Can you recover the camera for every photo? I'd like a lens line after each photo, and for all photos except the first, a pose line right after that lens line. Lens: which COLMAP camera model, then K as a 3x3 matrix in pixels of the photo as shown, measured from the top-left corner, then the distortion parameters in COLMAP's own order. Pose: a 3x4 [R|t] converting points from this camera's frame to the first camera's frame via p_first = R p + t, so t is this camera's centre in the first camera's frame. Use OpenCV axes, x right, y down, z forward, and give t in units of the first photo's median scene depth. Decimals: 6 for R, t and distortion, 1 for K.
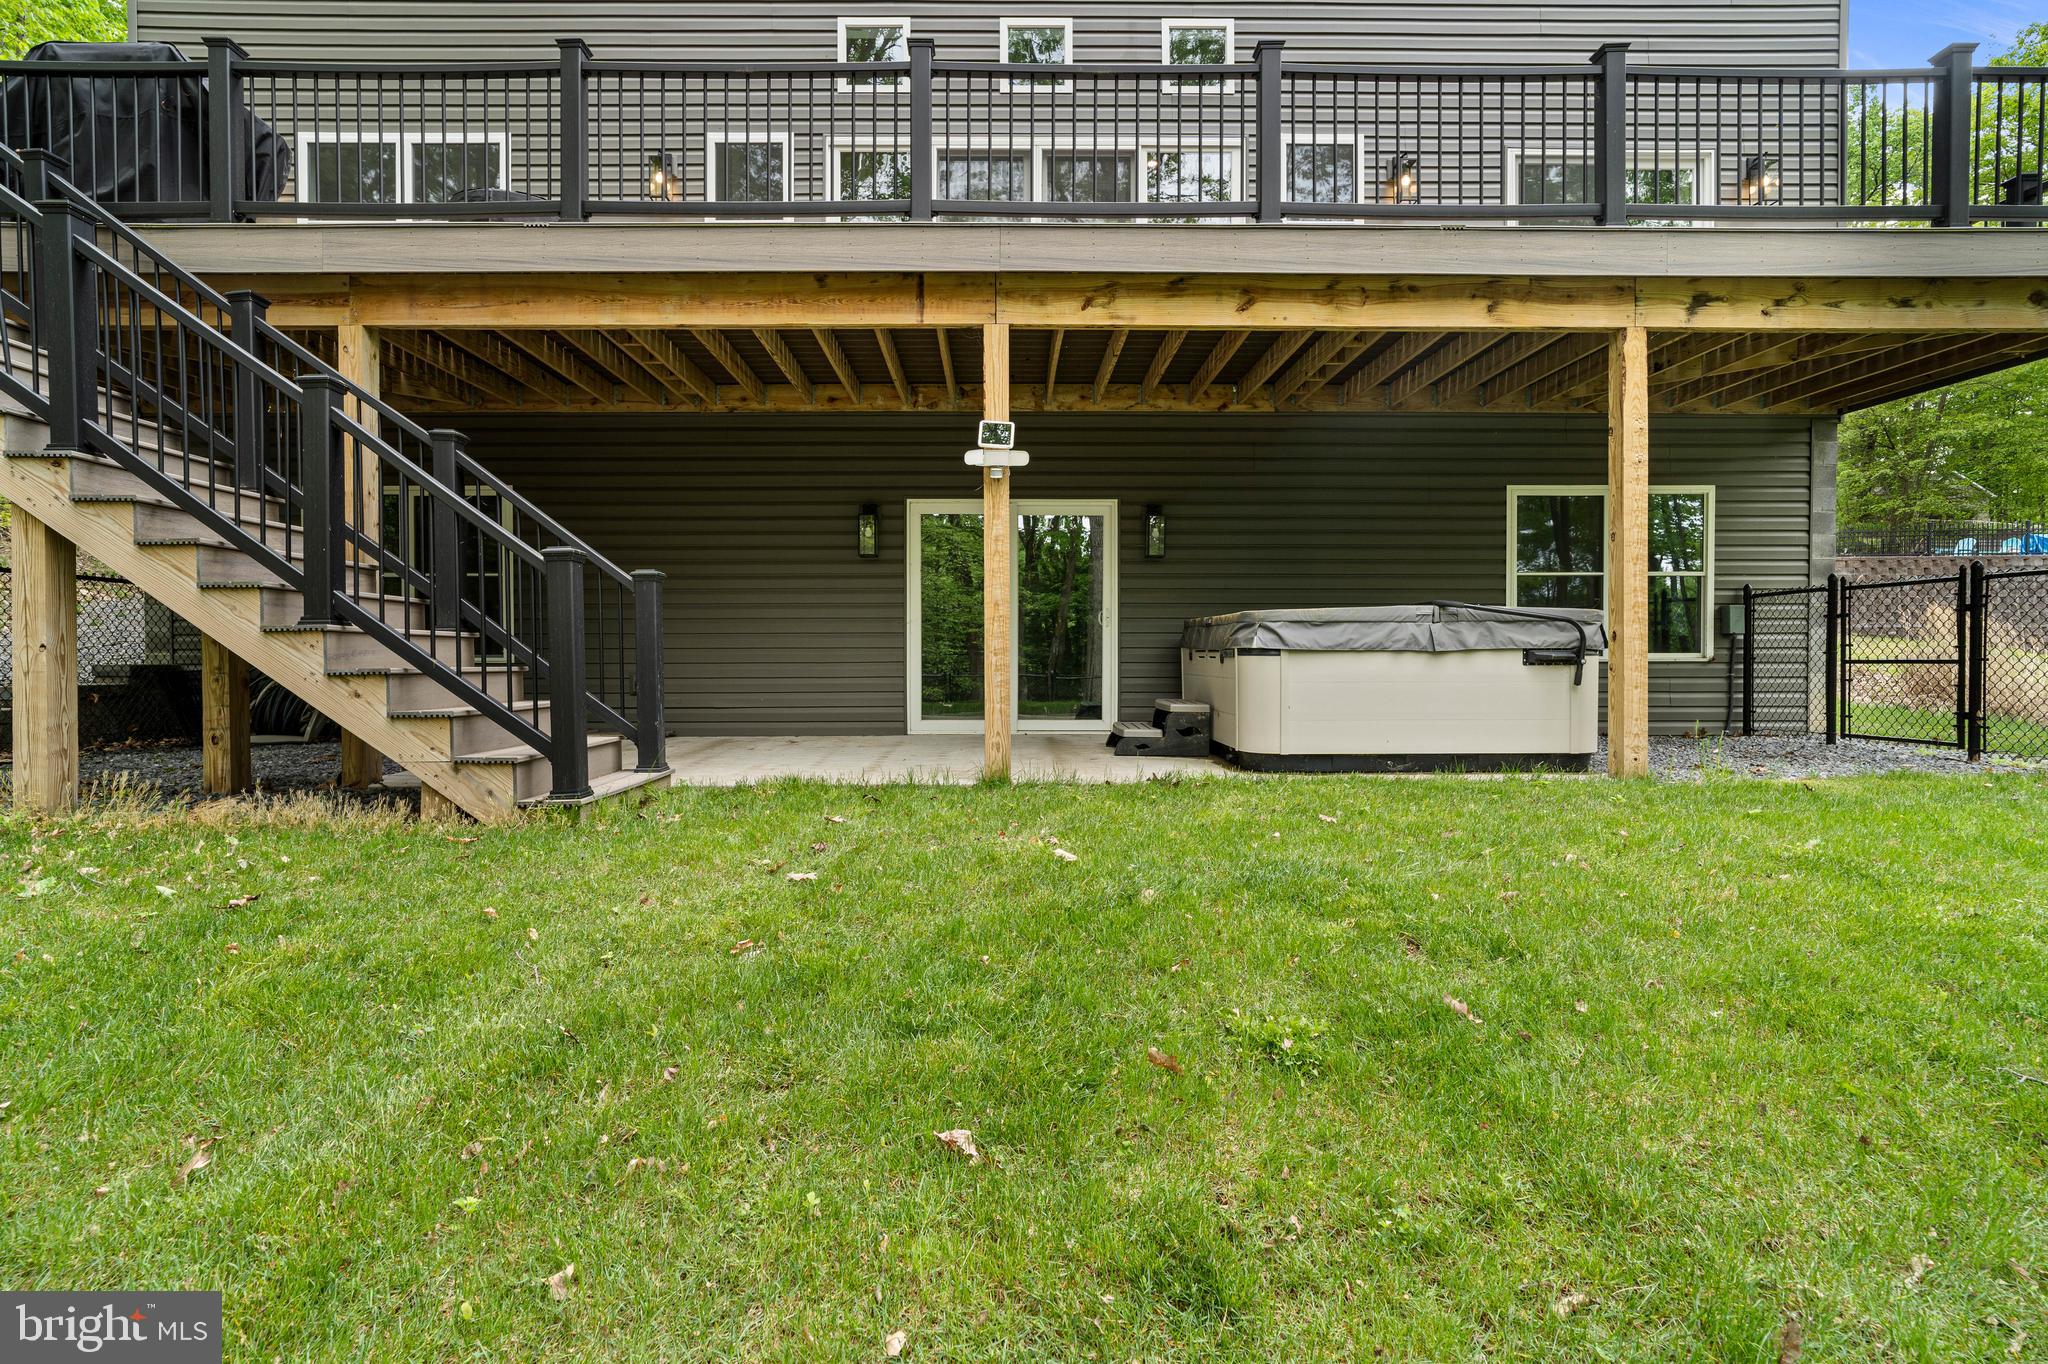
lens RADIAL K [[953.2, 0, 1018.9], [0, 953.2, 670.4], [0, 0, 1]] dist [-0.009335, 0.004035]
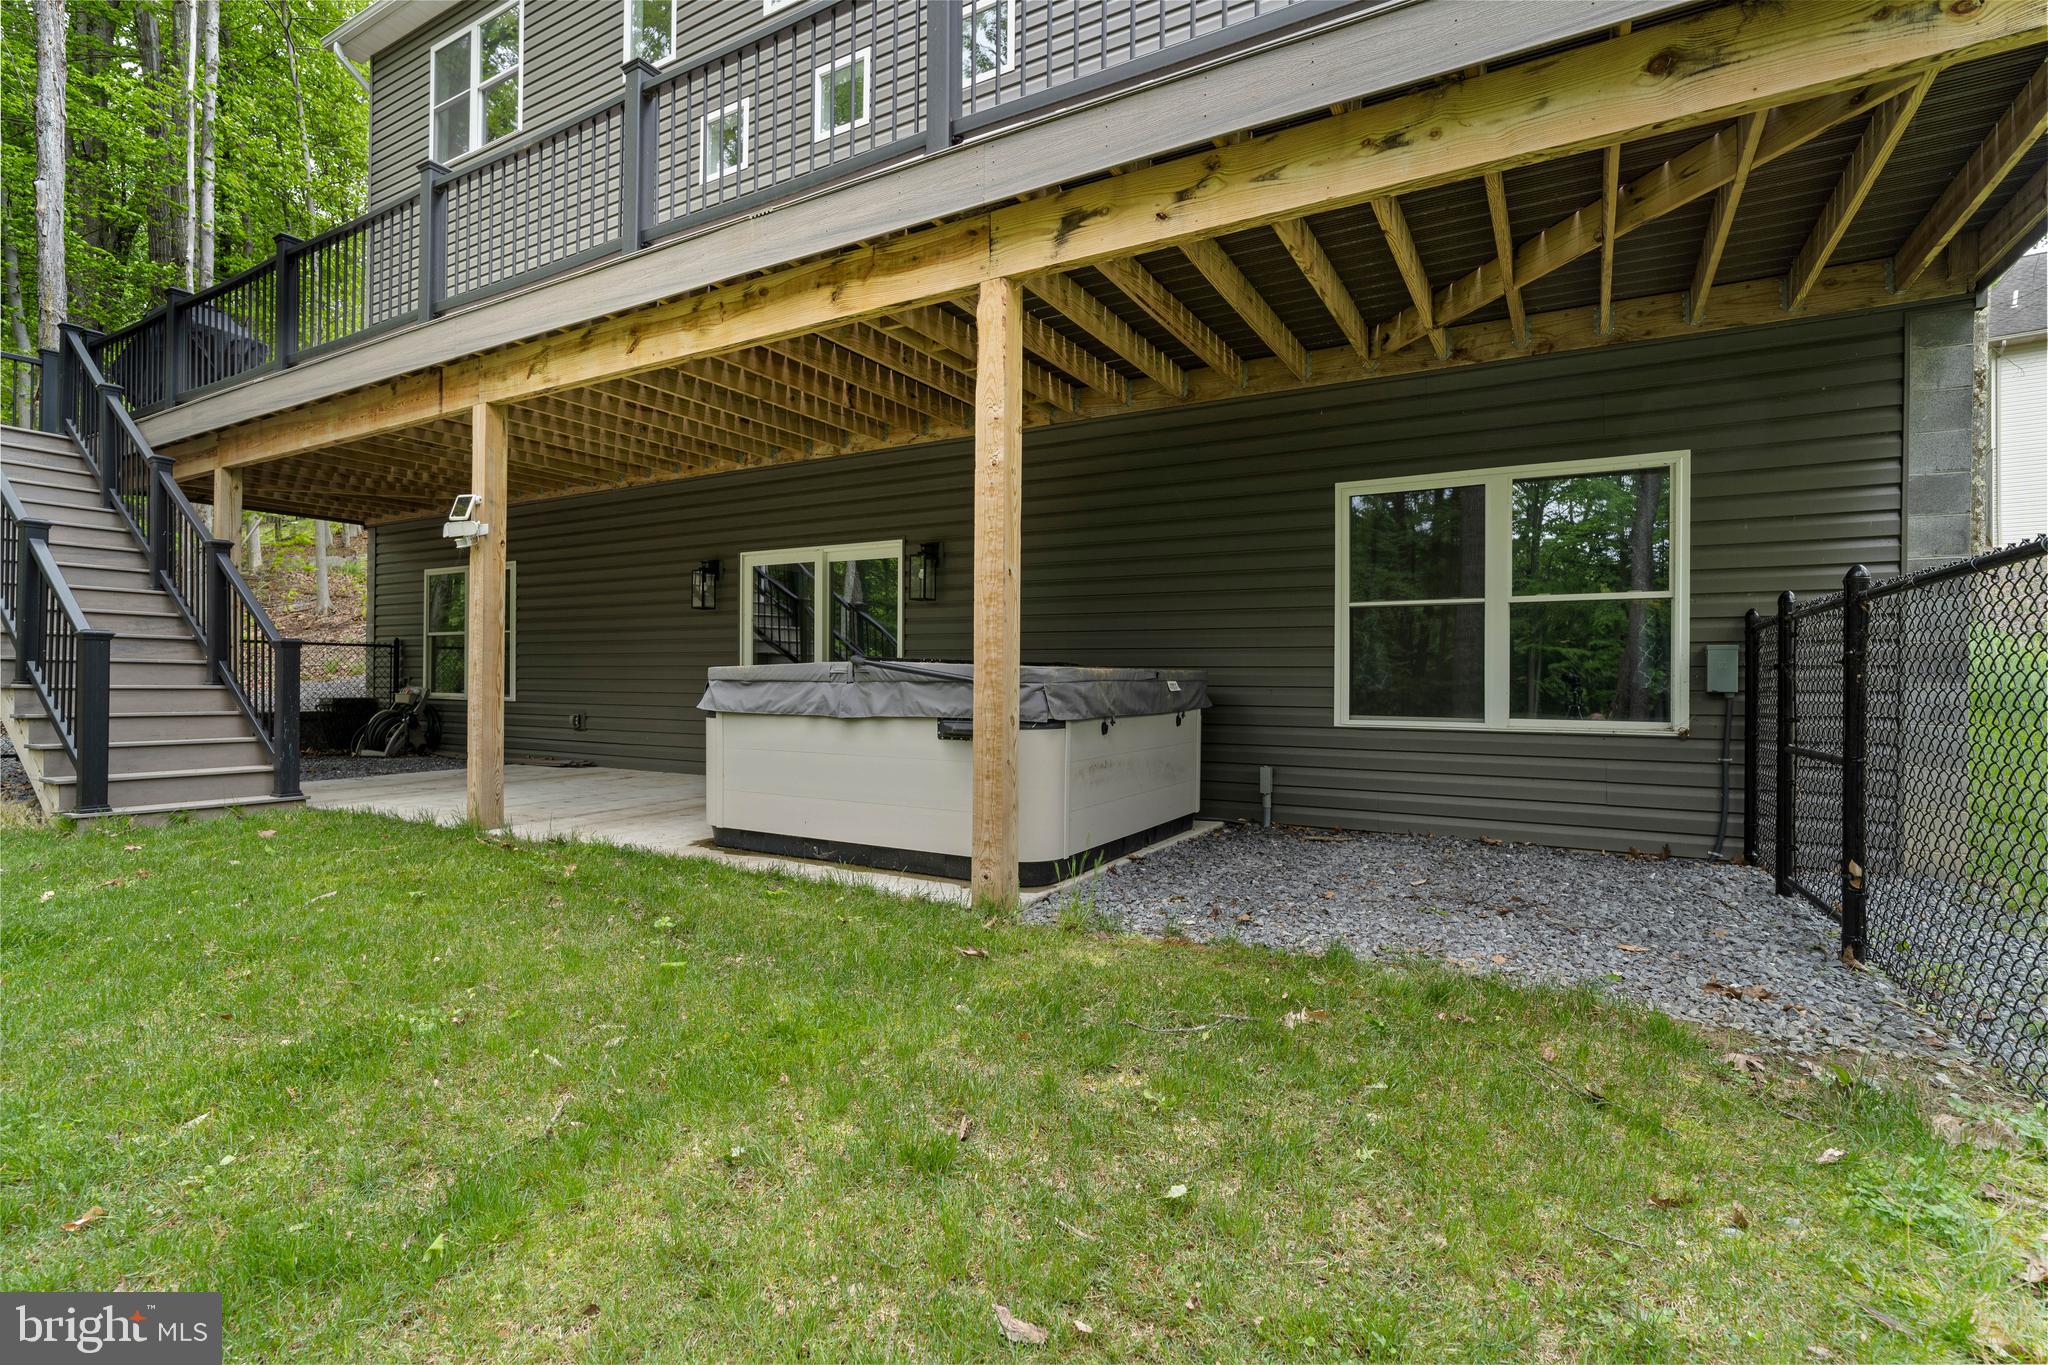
lens RADIAL K [[953.2, 0, 1025.4], [0, 953.2, 685.3], [0, 0, 1]] dist [-0.009335, 0.004035]
pose [[0.857459, 0.011361, -0.514427, 0.994602], [-0.017723, 0.999815, -0.007461, -0.044862], [0.514247, 0.015514, 0.857502, 0.374428]]
